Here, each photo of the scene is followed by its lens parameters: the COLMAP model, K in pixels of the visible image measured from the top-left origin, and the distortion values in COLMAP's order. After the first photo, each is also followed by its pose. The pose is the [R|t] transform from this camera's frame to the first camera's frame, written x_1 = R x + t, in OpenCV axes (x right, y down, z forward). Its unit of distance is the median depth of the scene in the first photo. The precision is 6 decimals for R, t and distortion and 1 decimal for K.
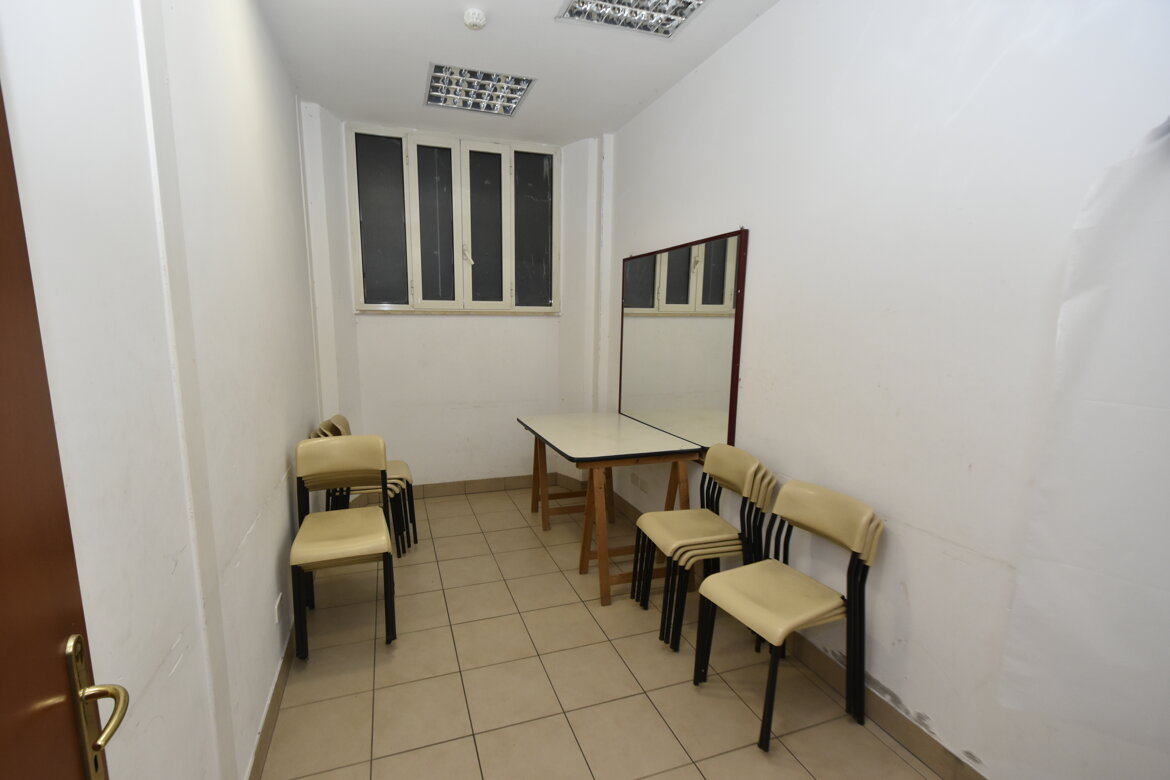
lens RADIAL K [[566.1, 0, 585.0], [0, 566.1, 390.0], [0, 0, 1]] dist [-0.002555, -0.000562]
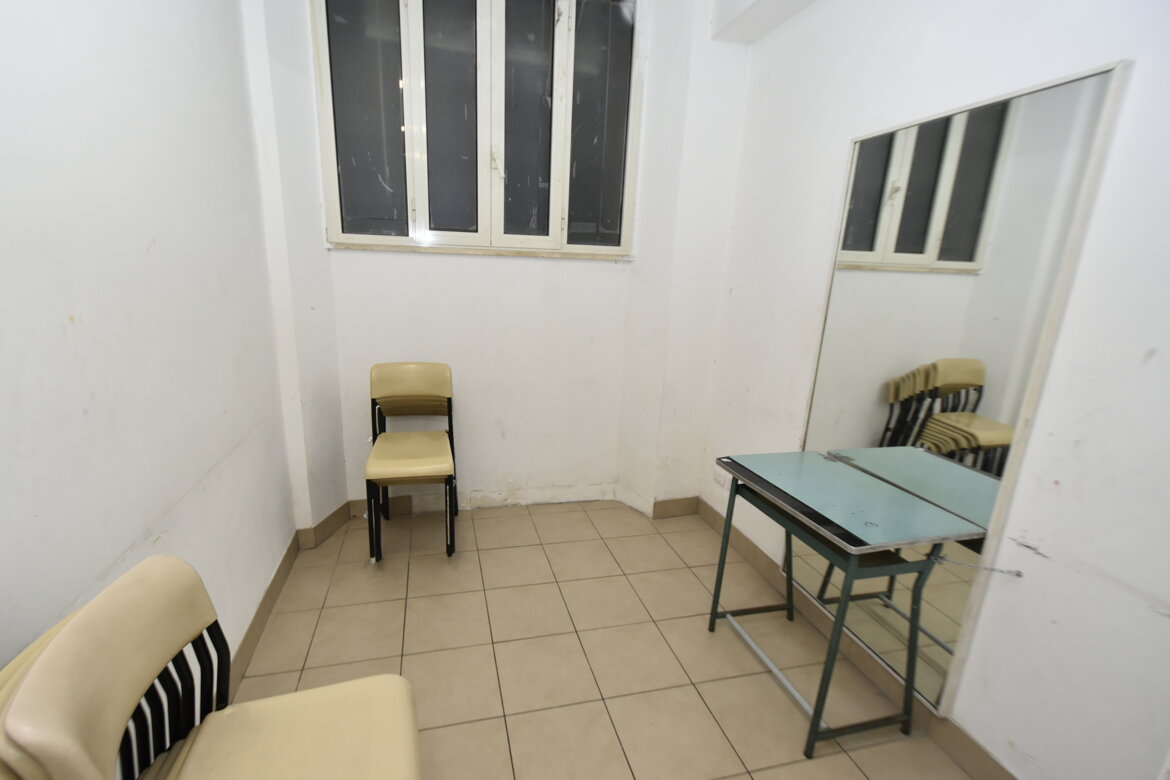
lens RADIAL K [[566.1, 0, 585.0], [0, 566.1, 390.0], [0, 0, 1]] dist [-0.002555, -0.000562]
pose [[0.994851, 0.055185, -0.085012, -0.038112], [-0.046374, 0.993667, 0.102344, -0.048911], [0.090121, -0.097875, 0.991110, 0.336628]]
